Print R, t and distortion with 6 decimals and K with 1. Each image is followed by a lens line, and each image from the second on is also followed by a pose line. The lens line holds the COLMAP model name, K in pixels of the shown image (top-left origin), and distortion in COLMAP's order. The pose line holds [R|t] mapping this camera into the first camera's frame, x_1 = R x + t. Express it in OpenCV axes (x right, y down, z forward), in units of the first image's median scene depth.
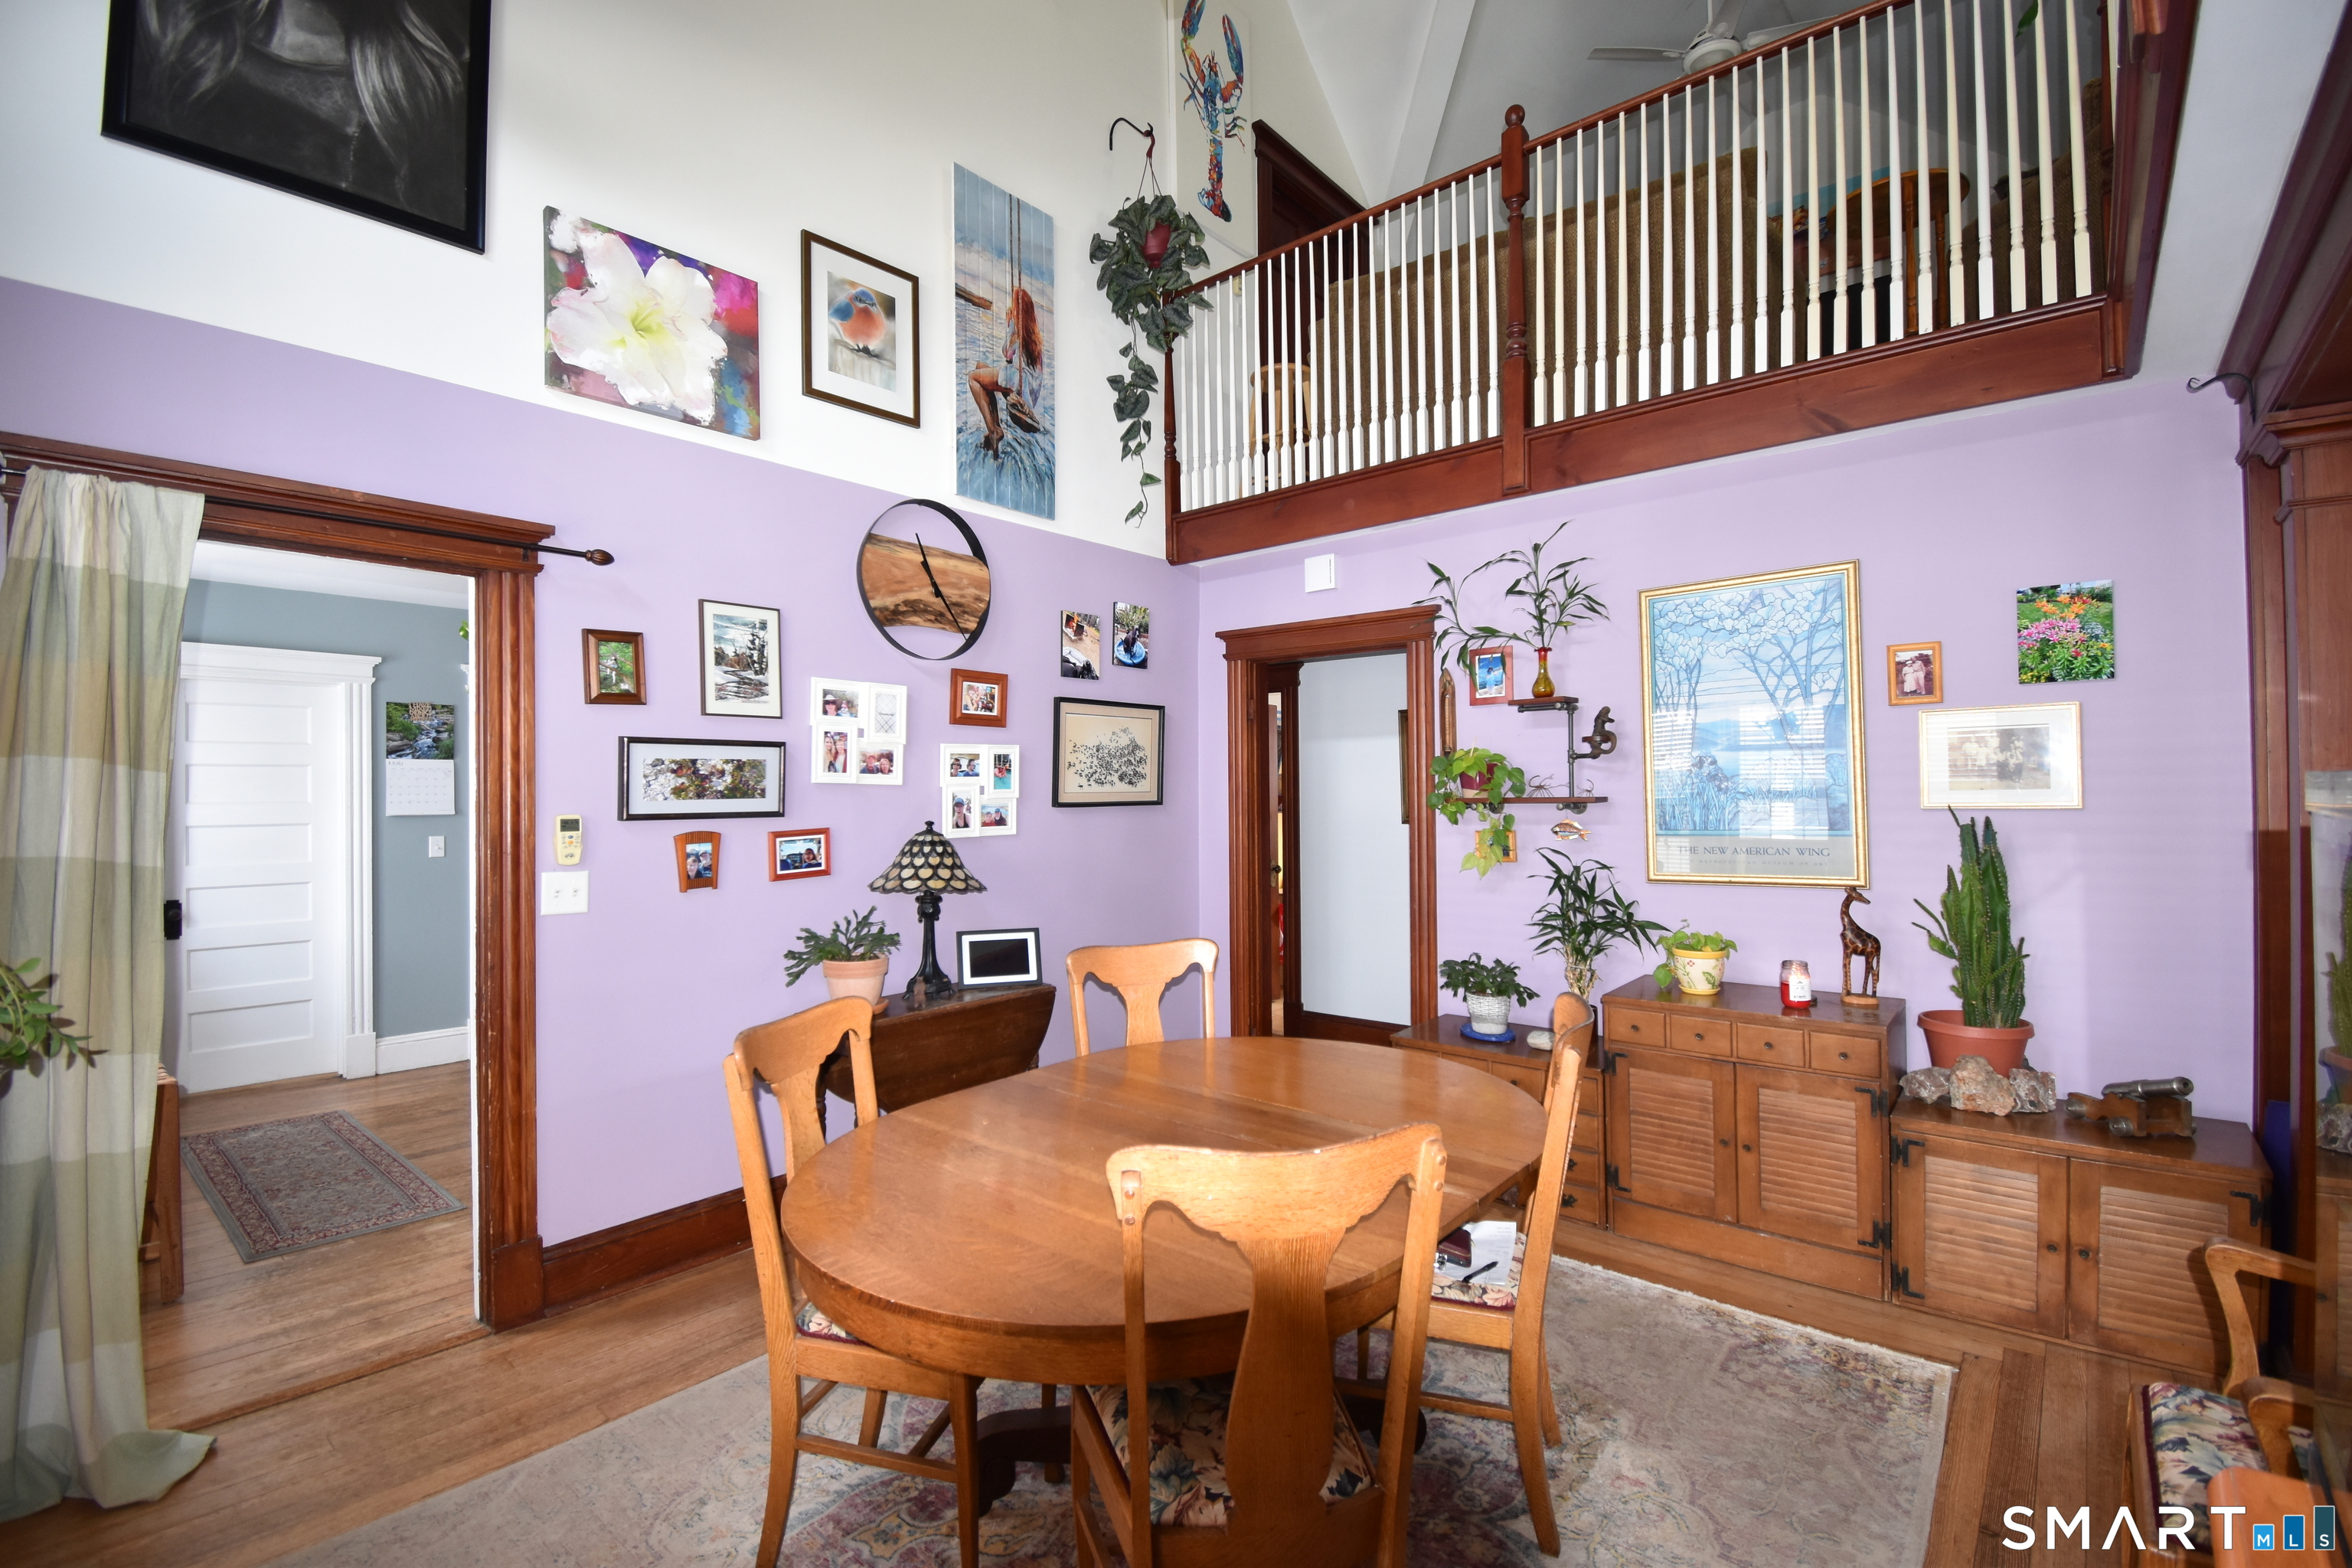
lens RADIAL K [[1038.1, 0, 1182.1], [0, 1038.1, 781.8], [0, 0, 1]] dist [0.025119, -0.028398]
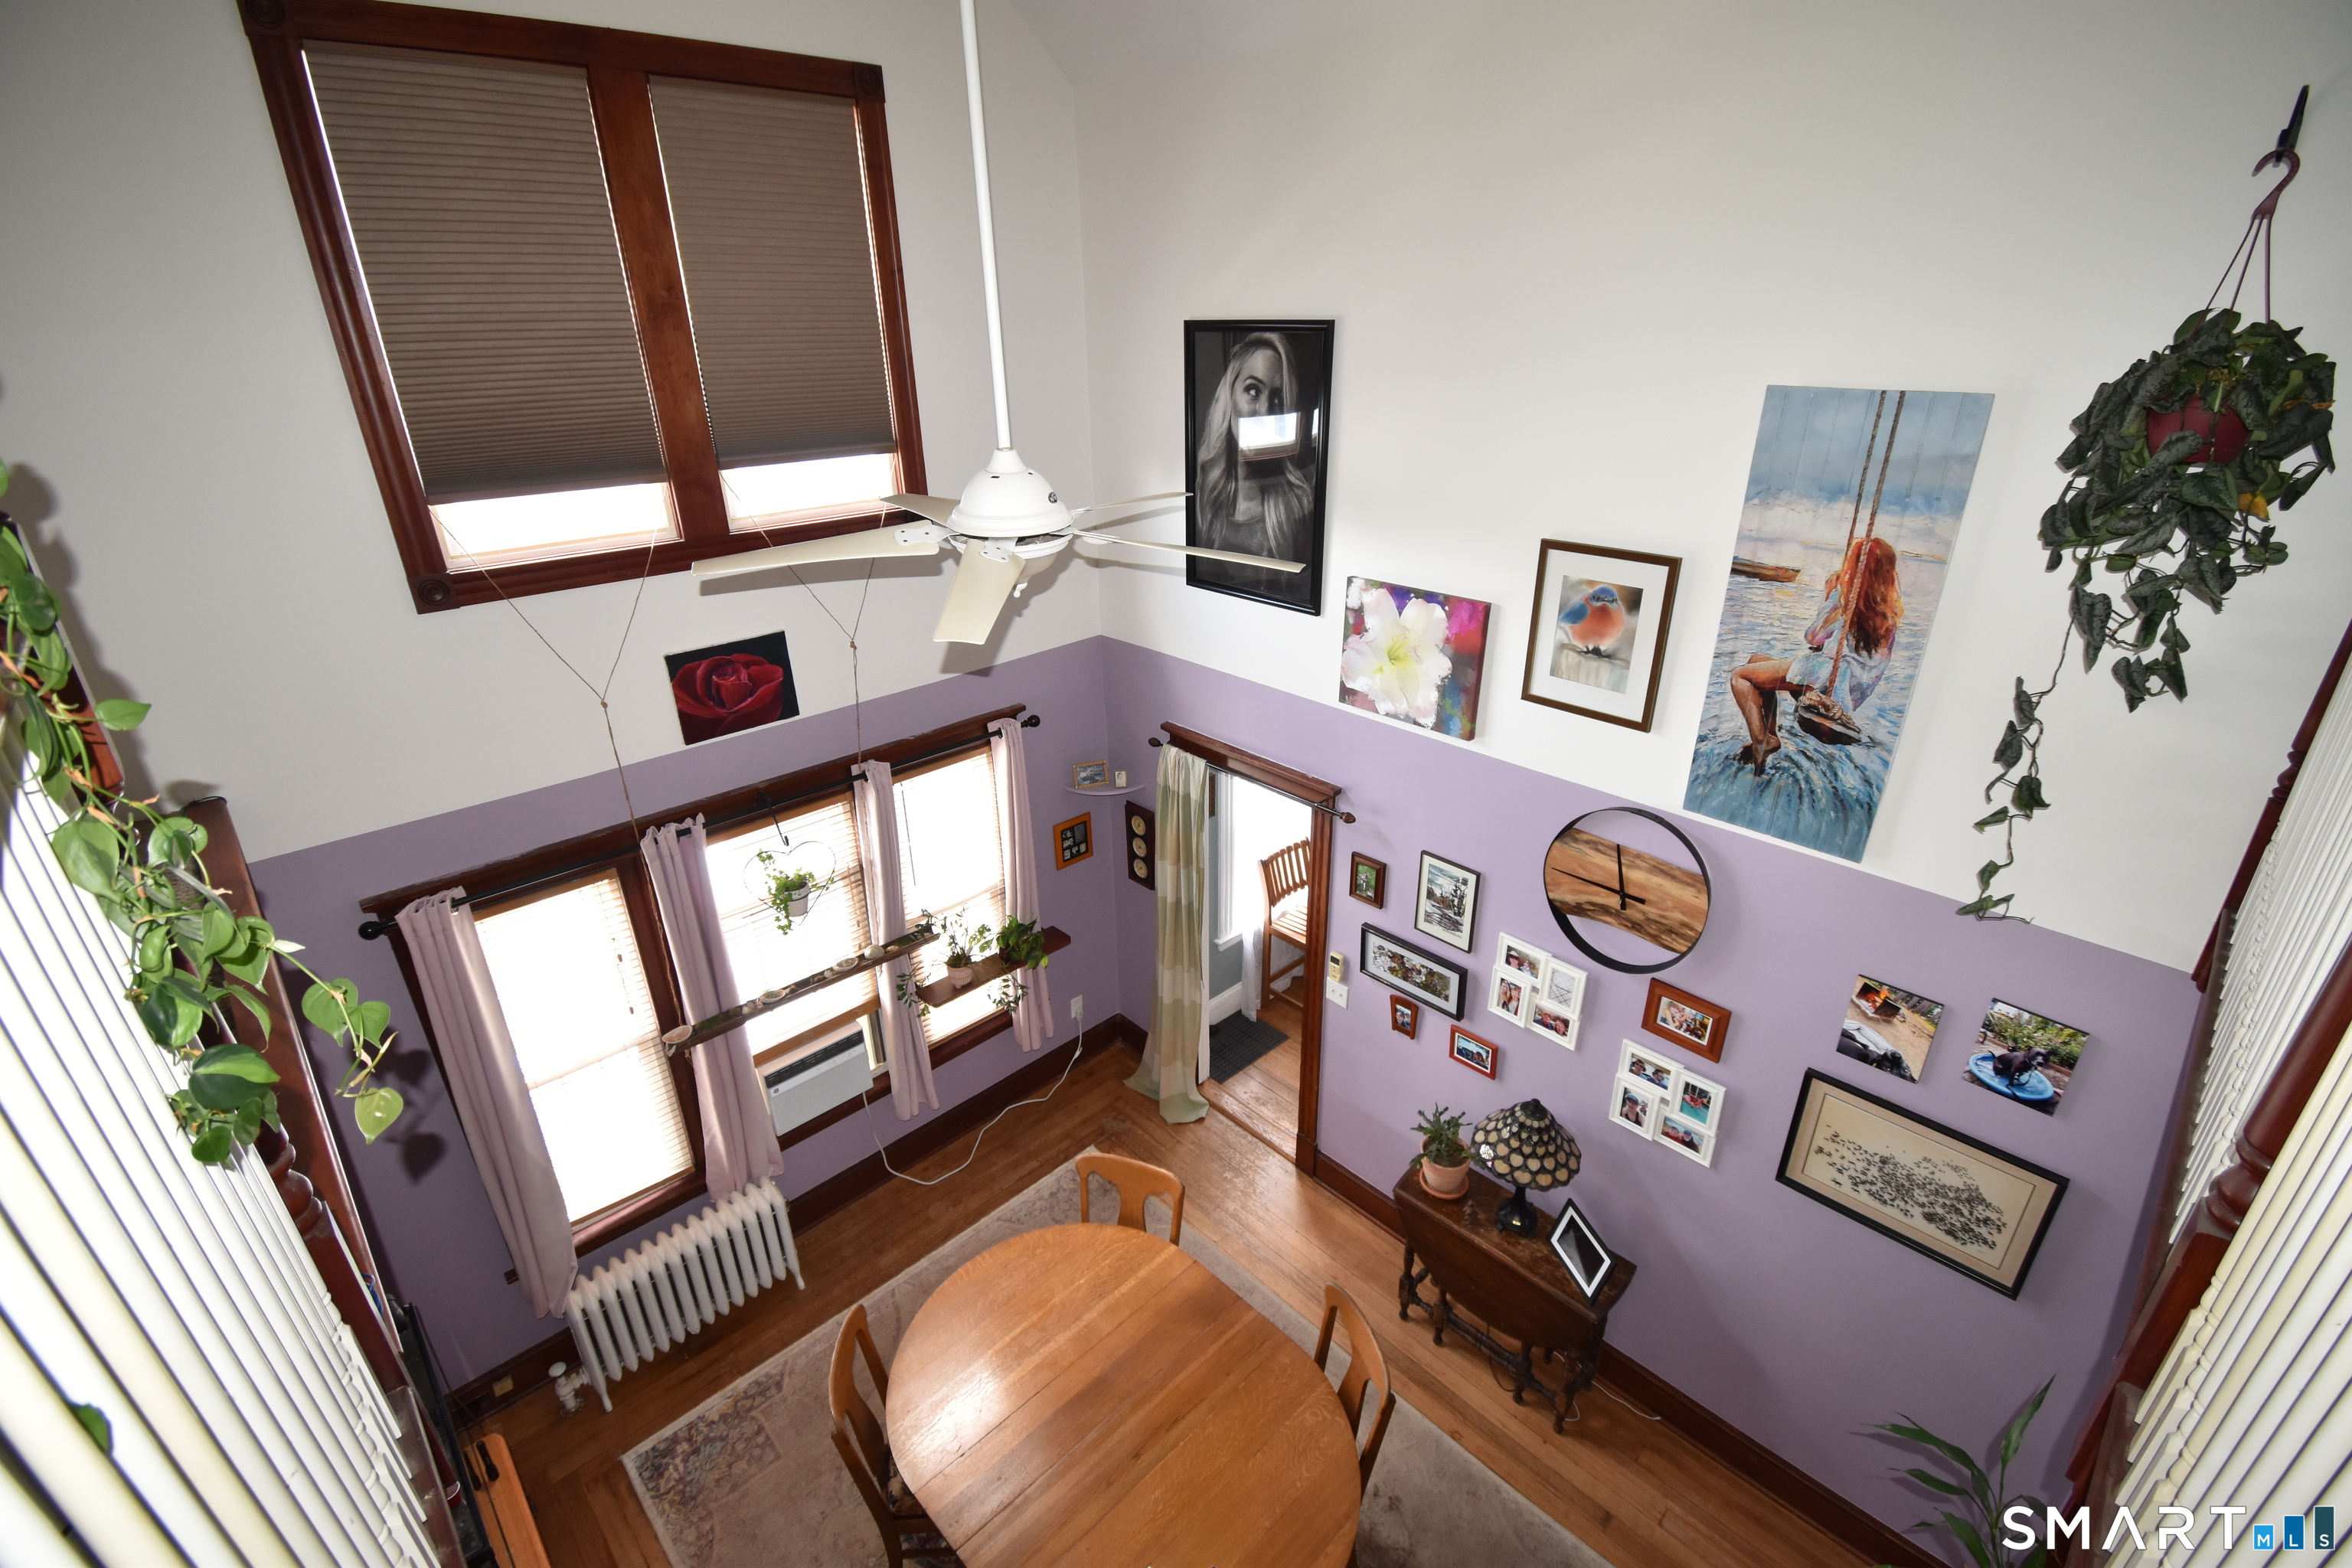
lens RADIAL K [[1038.1, 0, 1182.1], [0, 1038.1, 781.8], [0, 0, 1]] dist [0.025119, -0.028398]
pose [[-0.100150, 0.418263, -0.902788, 0.602869], [0.025586, 0.908132, 0.417901, -0.694274], [0.994643, 0.018754, -0.101652, 0.724764]]
